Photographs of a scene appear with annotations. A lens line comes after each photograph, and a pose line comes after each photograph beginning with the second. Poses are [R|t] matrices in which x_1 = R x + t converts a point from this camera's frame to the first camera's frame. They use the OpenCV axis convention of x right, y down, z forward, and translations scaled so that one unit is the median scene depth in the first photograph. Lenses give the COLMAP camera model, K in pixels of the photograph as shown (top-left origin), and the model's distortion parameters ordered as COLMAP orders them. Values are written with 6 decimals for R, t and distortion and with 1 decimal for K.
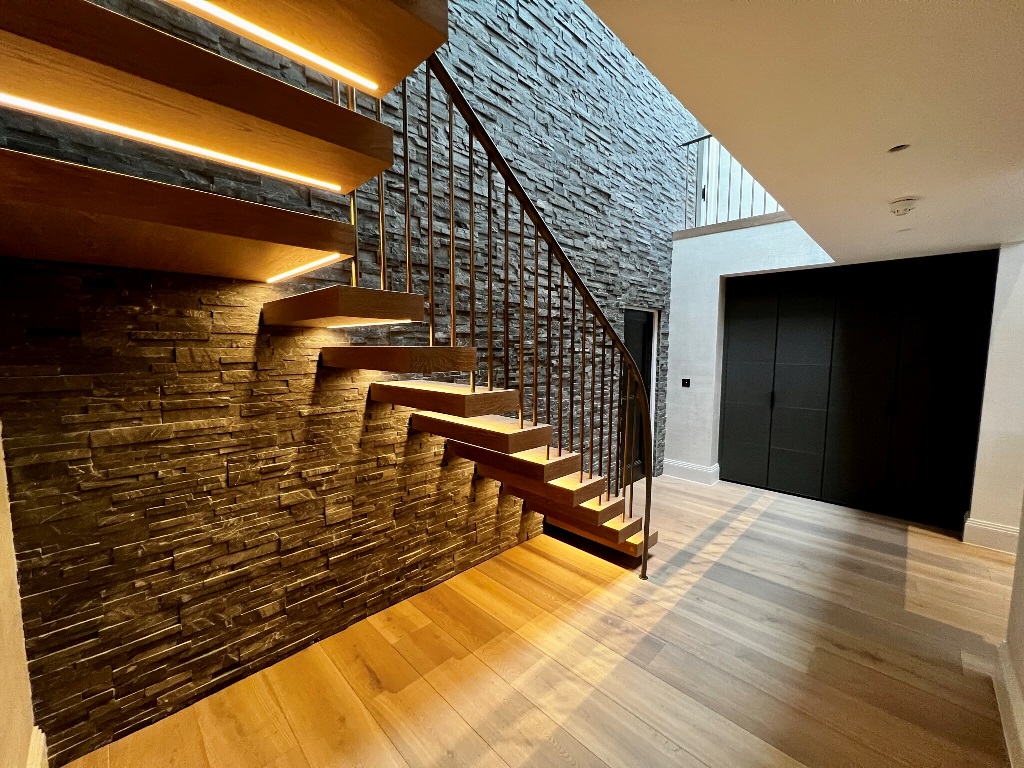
lens RADIAL K [[414.8, 0, 514.4], [0, 414.8, 385.6], [0, 0, 1]] dist [-0.000184, -0.000462]
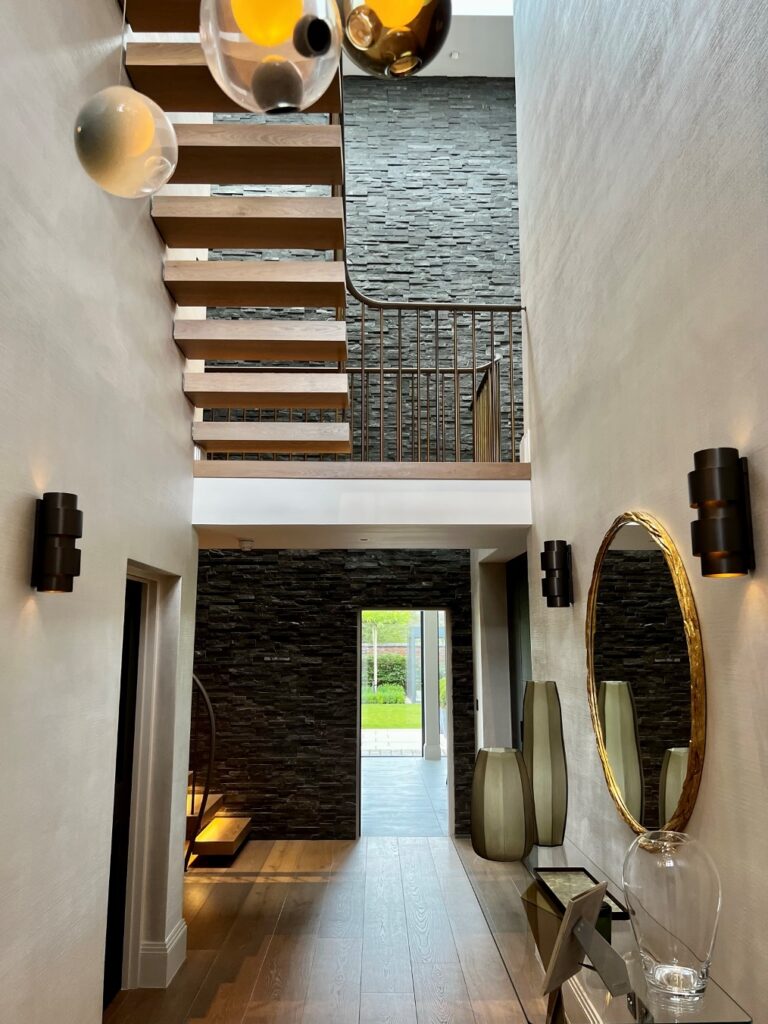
lens RADIAL K [[775.3, 0, 383.3], [0, 775.3, 512.3], [0, 0, 1]] dist [0.053703, -0.051949]
pose [[0.702481, -0.123440, -0.700916, 1.683470], [-0.061228, 0.970710, -0.232320, -0.008014], [0.709064, 0.206116, 0.674347, -0.163382]]
